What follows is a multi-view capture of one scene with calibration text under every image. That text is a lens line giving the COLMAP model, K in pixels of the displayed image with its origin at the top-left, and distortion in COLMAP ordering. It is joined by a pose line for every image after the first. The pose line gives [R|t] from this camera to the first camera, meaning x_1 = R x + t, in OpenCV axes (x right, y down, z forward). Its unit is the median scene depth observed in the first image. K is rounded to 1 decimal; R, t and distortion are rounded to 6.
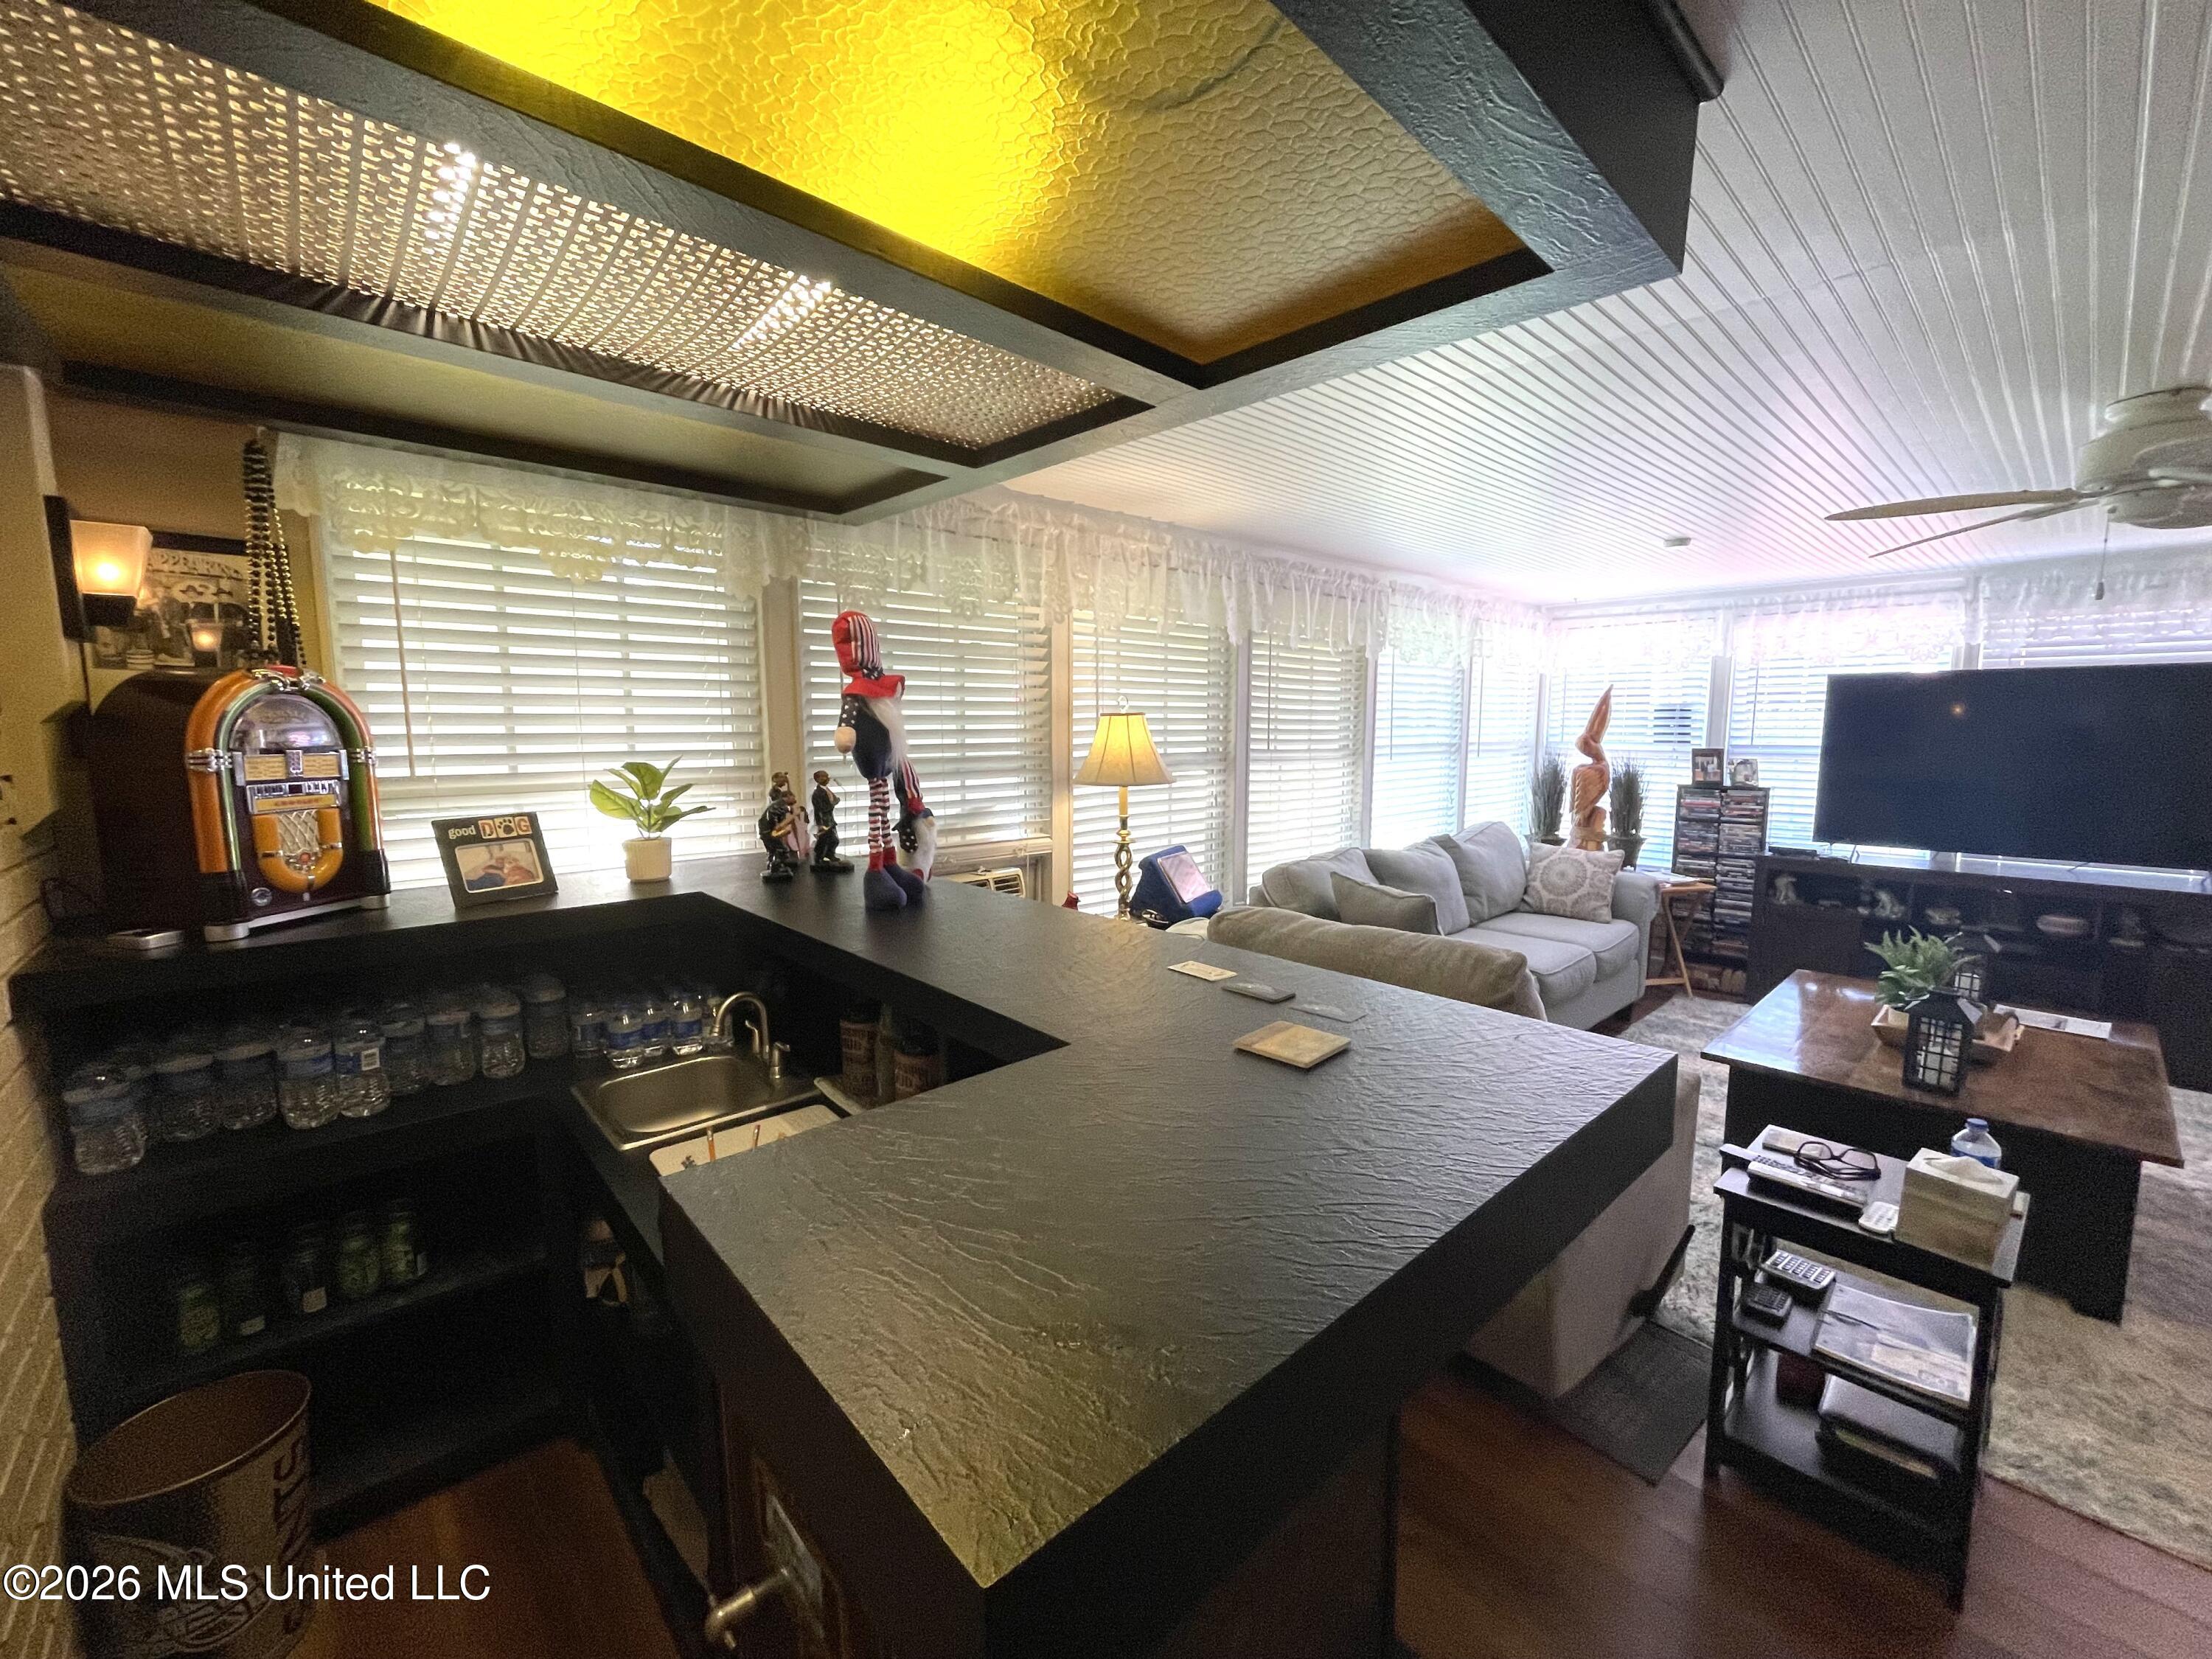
lens RADIAL K [[893.3, 0, 1106.2], [0, 893.3, 828.1], [0, 0, 1]] dist [-0.006802, 0.000490]
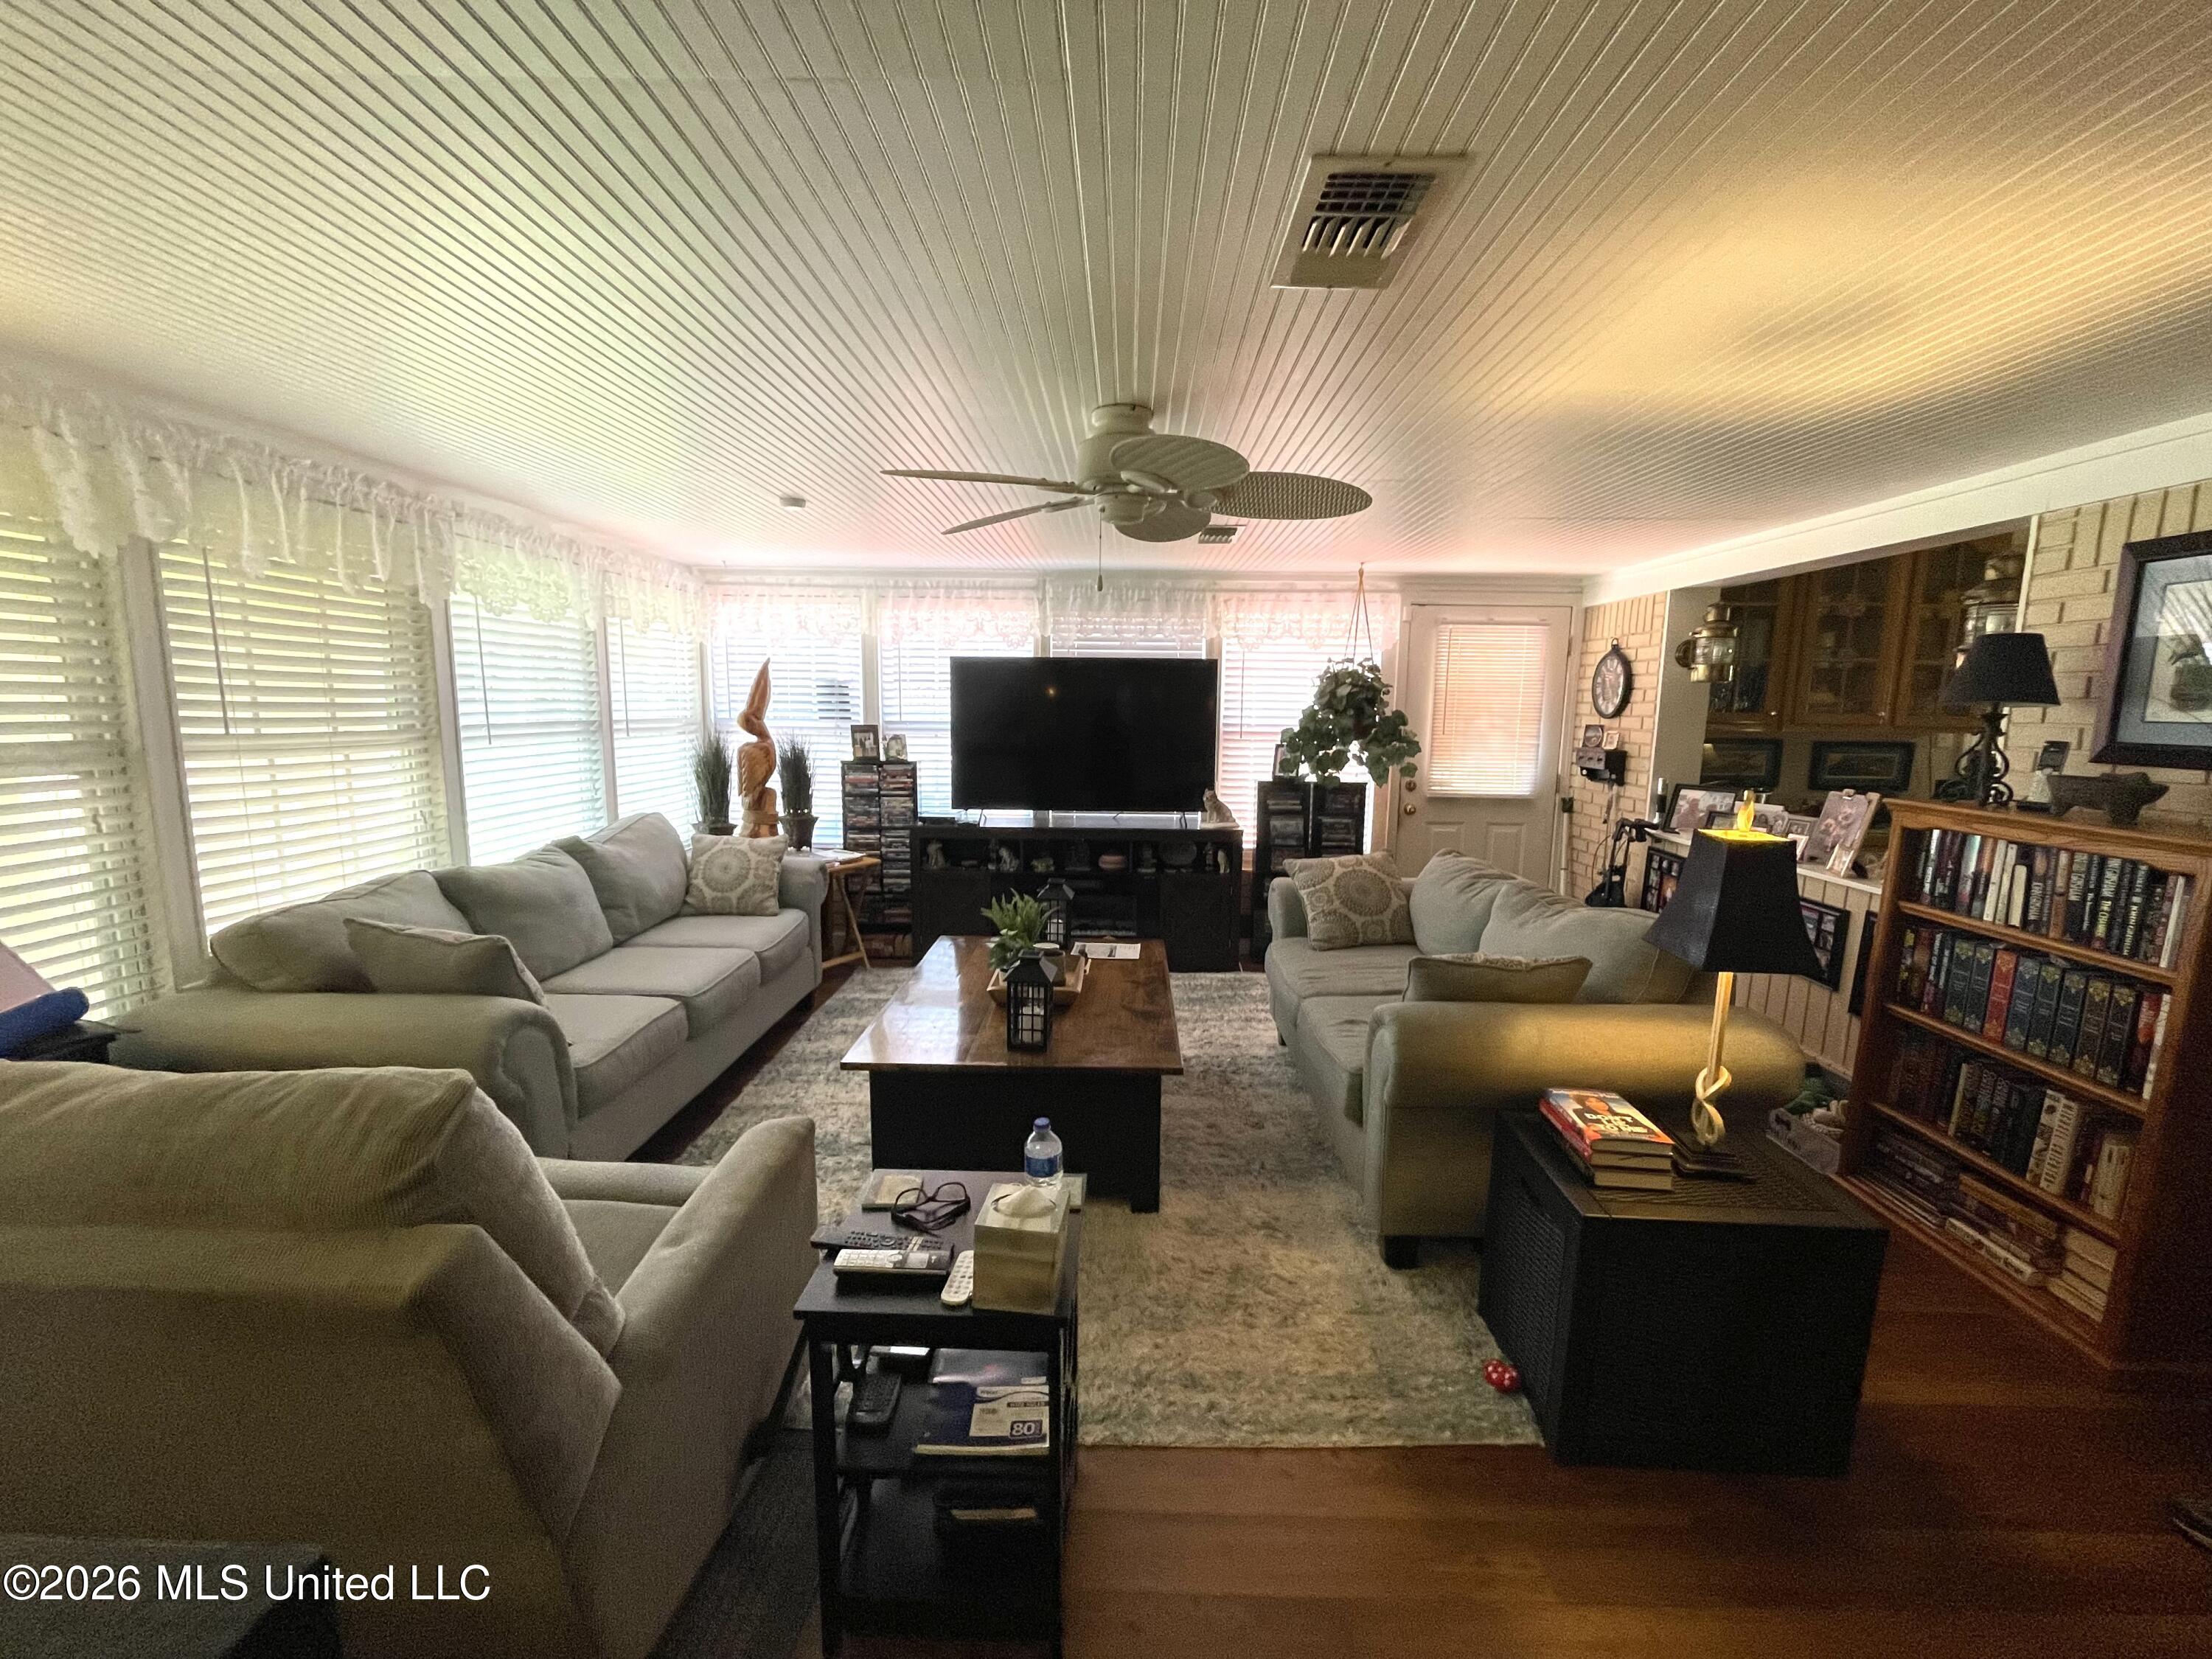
lens RADIAL K [[893.3, 0, 1107.2], [0, 893.3, 834.4], [0, 0, 1]] dist [-0.006802, 0.000490]
pose [[0.687637, -0.096490, 0.719614, 0.135566], [0.071083, 0.995315, 0.065534, -0.013228], [-0.722566, 0.006089, 0.691275, 0.103888]]
